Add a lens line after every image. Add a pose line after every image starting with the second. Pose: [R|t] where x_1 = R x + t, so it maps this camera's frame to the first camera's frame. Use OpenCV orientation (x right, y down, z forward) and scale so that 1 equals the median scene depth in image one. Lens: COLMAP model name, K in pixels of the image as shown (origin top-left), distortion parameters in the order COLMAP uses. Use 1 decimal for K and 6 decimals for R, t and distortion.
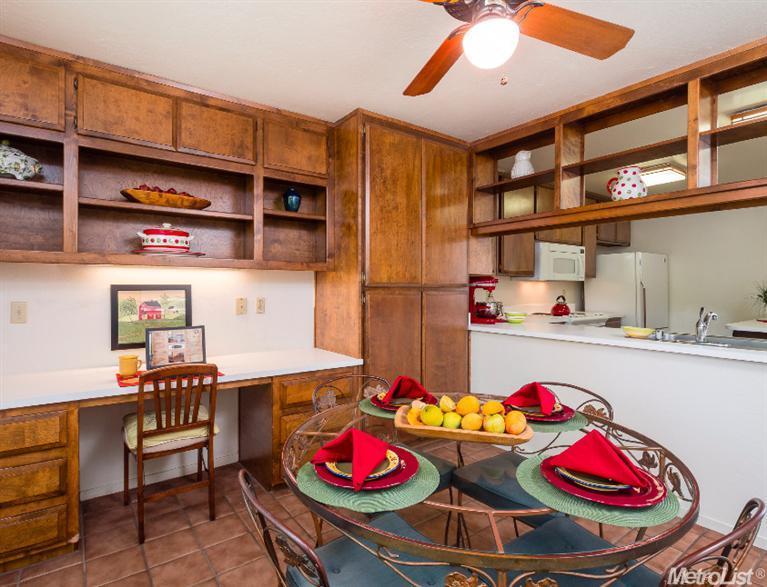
lens RADIAL K [[411.6, 0, 383.5], [0, 411.6, 293.5], [0, 0, 1]] dist [-0.004040, -0.000995]
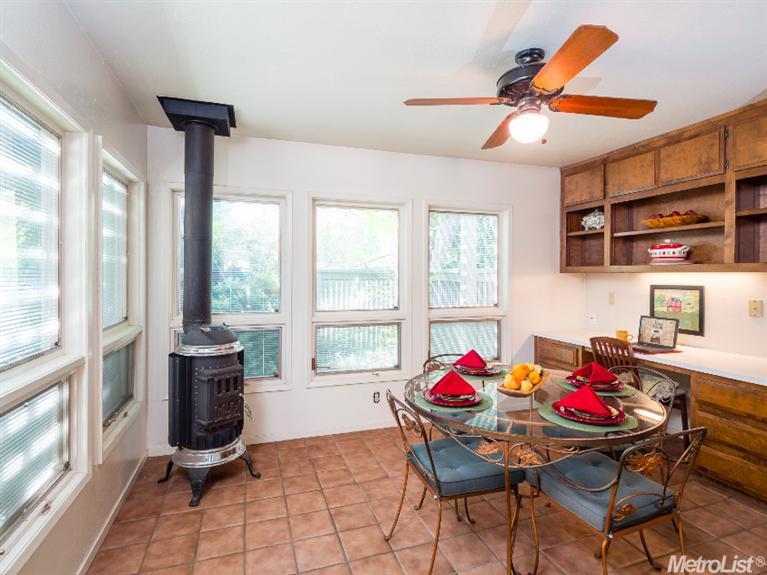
lens RADIAL K [[397.5, 0, 383.5], [0, 397.5, 287.5], [0, 0, 1]] dist [-0.003850, -0.001111]
pose [[-0.307224, 0.023067, -0.951358, 0.958153], [-0.020339, 0.999319, 0.030798, -0.035474], [0.951420, 0.028811, -0.306546, 0.512520]]
